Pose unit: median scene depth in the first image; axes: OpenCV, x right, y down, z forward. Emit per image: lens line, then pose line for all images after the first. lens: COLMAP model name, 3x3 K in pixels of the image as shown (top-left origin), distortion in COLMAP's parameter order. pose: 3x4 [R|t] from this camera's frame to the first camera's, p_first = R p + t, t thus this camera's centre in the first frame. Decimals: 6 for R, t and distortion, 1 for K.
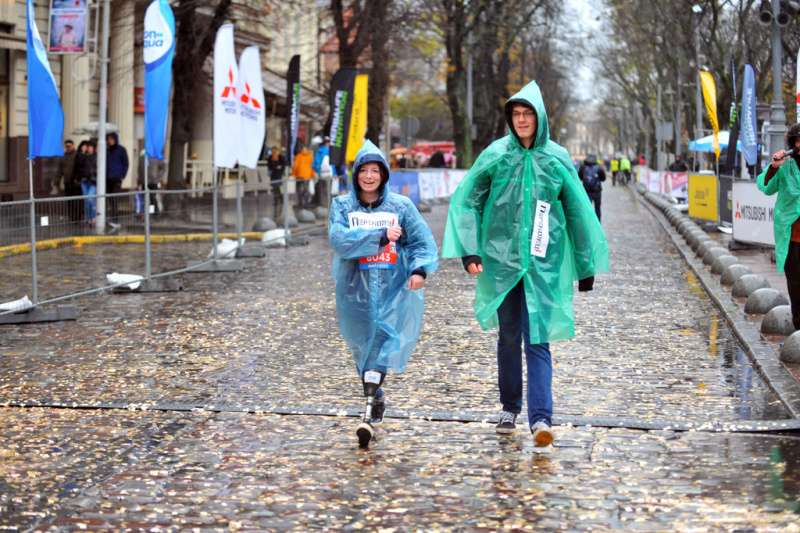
lens RADIAL K [[1597.7, 0, 400.0], [0, 1597.7, 266.5], [0, 0, 1]] dist [-0.354821, -0.271172]
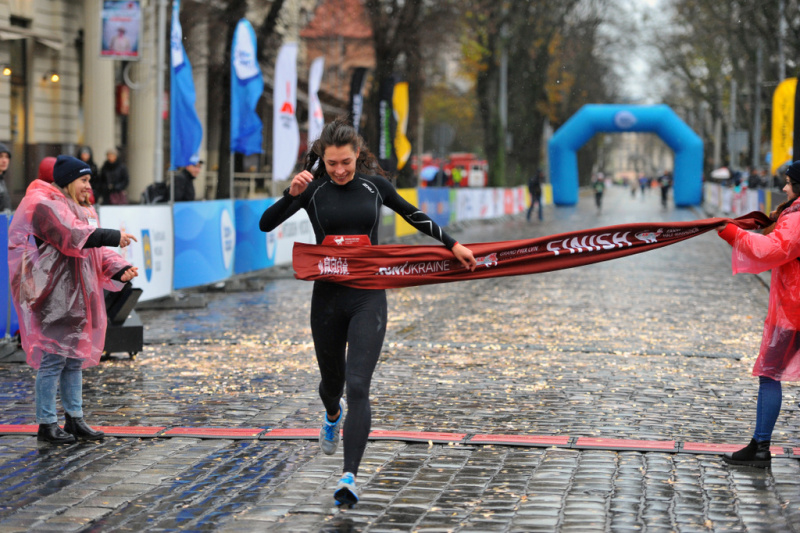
lens RADIAL K [[2777.3, 0, 384.9], [0, 2777.3, 266.0], [0, 0, 1]] dist [0.361560, 0.909806]
pose [[0.999328, 0.004555, 0.036376, -0.072861], [-0.003244, 0.999346, -0.036015, 0.034198], [-0.036517, 0.035873, 0.998689, -0.468544]]
